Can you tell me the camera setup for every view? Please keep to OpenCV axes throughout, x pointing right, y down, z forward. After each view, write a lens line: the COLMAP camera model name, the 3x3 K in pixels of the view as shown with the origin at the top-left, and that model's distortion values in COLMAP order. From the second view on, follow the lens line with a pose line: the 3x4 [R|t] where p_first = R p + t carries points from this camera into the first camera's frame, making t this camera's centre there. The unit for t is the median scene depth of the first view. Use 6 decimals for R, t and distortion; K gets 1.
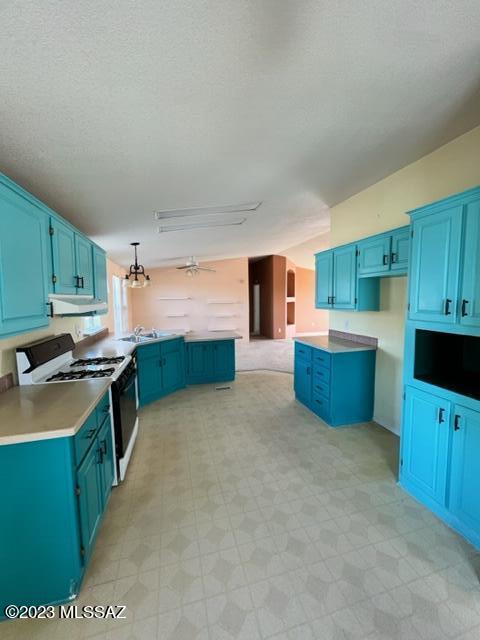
lens RADIAL K [[257.2, 0, 240.0], [0, 257.2, 320.0], [0, 0, 1]] dist [0.000396, 0.000151]
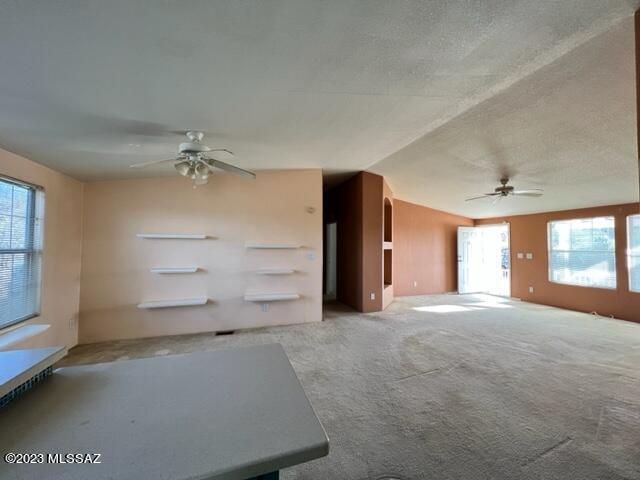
lens RADIAL K [[257.2, 0, 320.0], [0, 257.2, 240.0], [0, 0, 1]] dist [0.000396, 0.000151]
pose [[0.998777, 0.022715, 0.043915, 0.009087], [-0.017629, 0.993448, -0.112921, -0.051383], [-0.046192, 0.112009, 0.992633, 1.006395]]
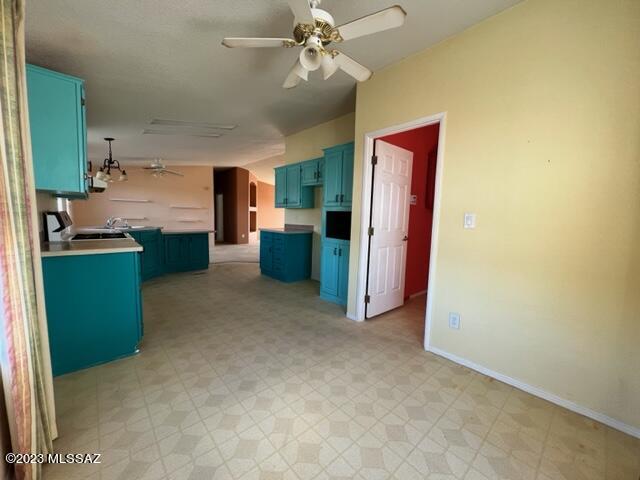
lens RADIAL K [[257.2, 0, 320.0], [0, 257.2, 240.0], [0, 0, 1]] dist [0.000396, 0.000151]
pose [[0.895216, -0.007638, 0.445567, -0.111085], [0.003050, 0.999935, 0.011015, 0.115901], [-0.445622, -0.008502, 0.895181, -0.356948]]
